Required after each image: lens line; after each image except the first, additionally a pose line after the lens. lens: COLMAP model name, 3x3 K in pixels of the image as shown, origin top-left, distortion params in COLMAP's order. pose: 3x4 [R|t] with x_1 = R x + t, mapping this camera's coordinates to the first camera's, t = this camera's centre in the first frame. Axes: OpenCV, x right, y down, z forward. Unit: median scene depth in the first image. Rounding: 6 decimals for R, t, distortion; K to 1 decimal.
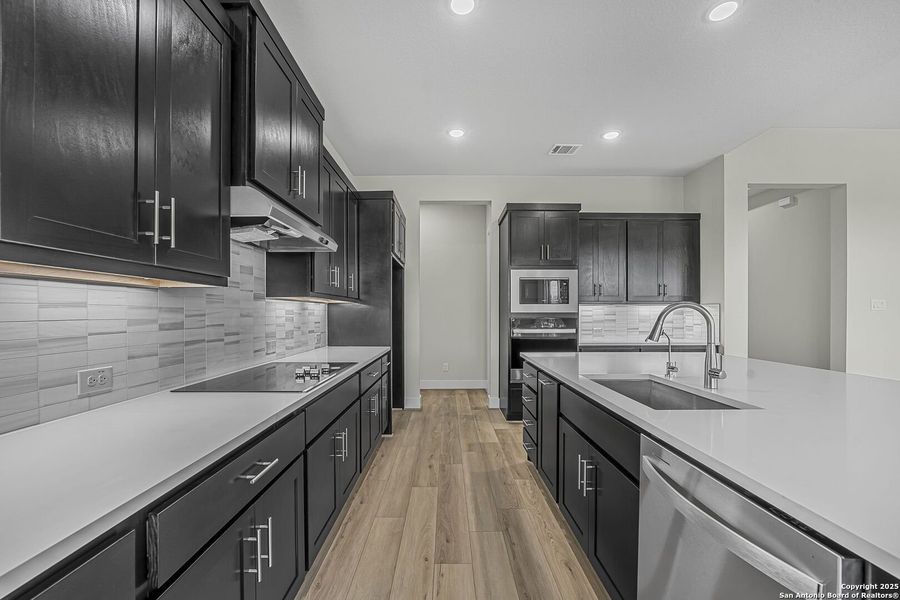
lens RADIAL K [[367.3, 0, 456.3], [0, 367.3, 314.3], [0, 0, 1]] dist [-0.012733, 0.001340]
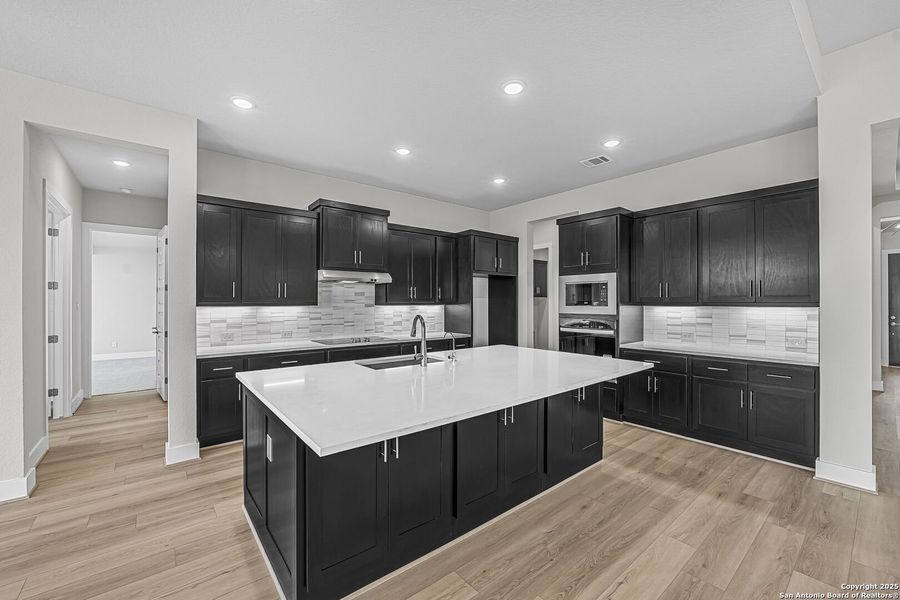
lens RADIAL K [[367.3, 0, 455.2], [0, 367.3, 300.9], [0, 0, 1]] dist [-0.012733, 0.001340]
pose [[0.623433, -0.001795, -0.781875, 0.858126], [-0.002526, 0.999988, -0.004310, -0.038437], [0.781873, 0.004662, 0.623421, 0.017754]]
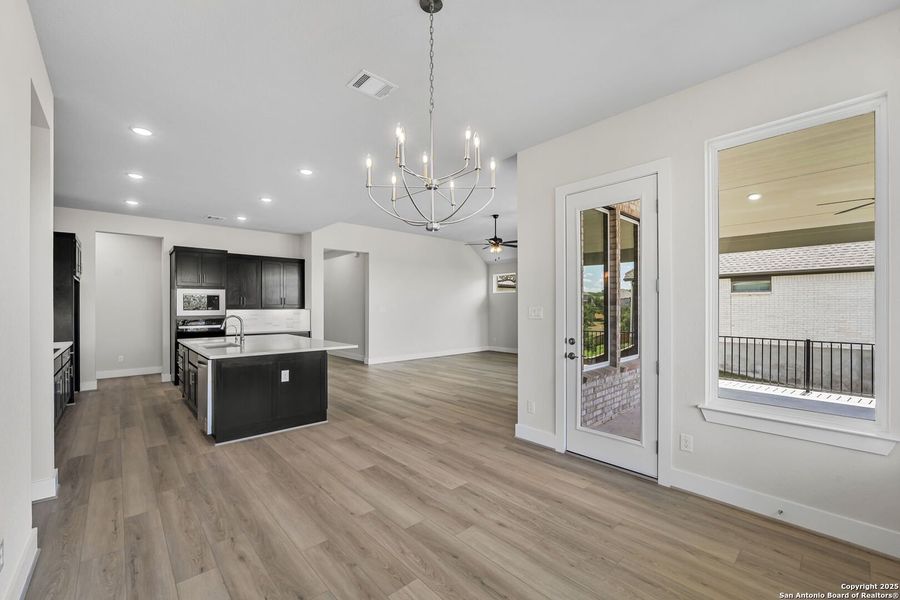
lens RADIAL K [[367.3, 0, 442.0], [0, 367.3, 307.6], [0, 0, 1]] dist [-0.012733, 0.001340]
pose [[0.761512, -0.002101, 0.648148, 0.000422], [0.003071, 0.999995, -0.000367, -0.036174], [-0.648144, 0.002270, 0.761514, -0.932937]]
